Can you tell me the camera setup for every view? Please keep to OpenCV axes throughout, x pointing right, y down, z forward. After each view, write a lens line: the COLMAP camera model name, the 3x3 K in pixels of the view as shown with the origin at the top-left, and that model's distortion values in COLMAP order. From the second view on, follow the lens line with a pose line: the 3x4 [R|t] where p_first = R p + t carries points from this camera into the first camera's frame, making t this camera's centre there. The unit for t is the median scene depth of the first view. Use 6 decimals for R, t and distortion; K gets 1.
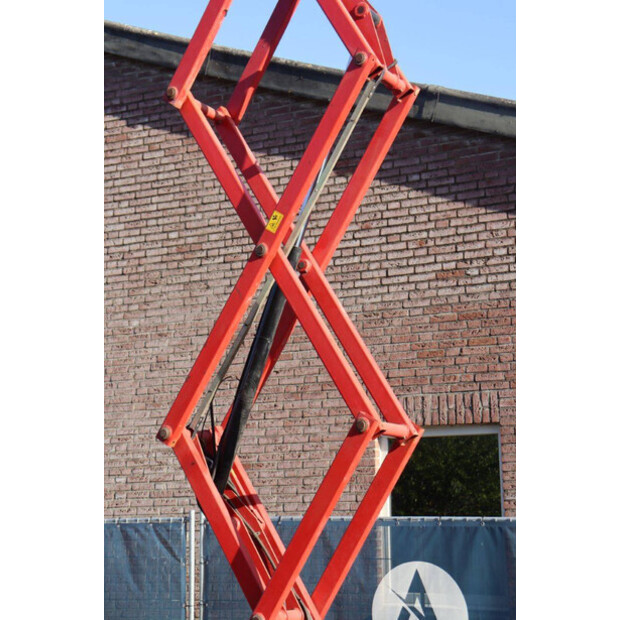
lens RADIAL K [[1305.9, 0, 319.9], [0, 1305.9, 309.3], [0, 0, 1]] dist [0.277368, 0.027140]
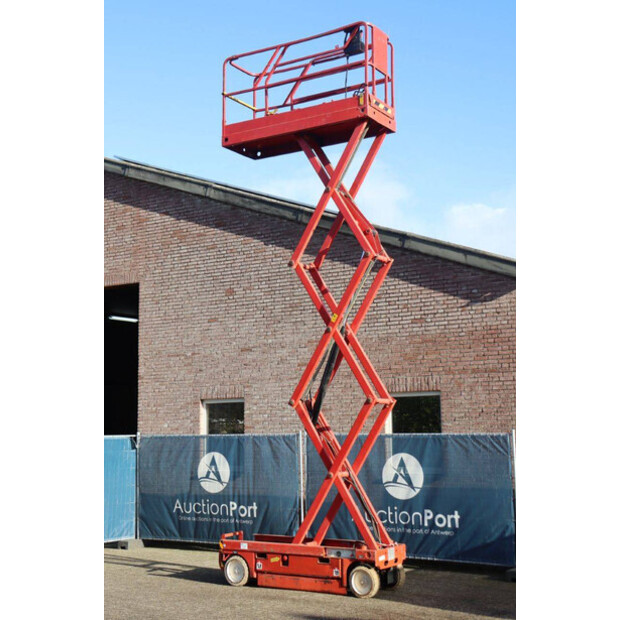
lens RADIAL K [[959.9, 0, 310.0], [0, 959.9, 310.0], [0, 0, 1]] dist [0.006679, -0.001586]
pose [[0.997497, -0.014660, -0.069172, 0.034360], [0.017170, 0.999211, 0.035826, -0.111714], [0.068593, -0.036924, 0.996961, -0.619586]]
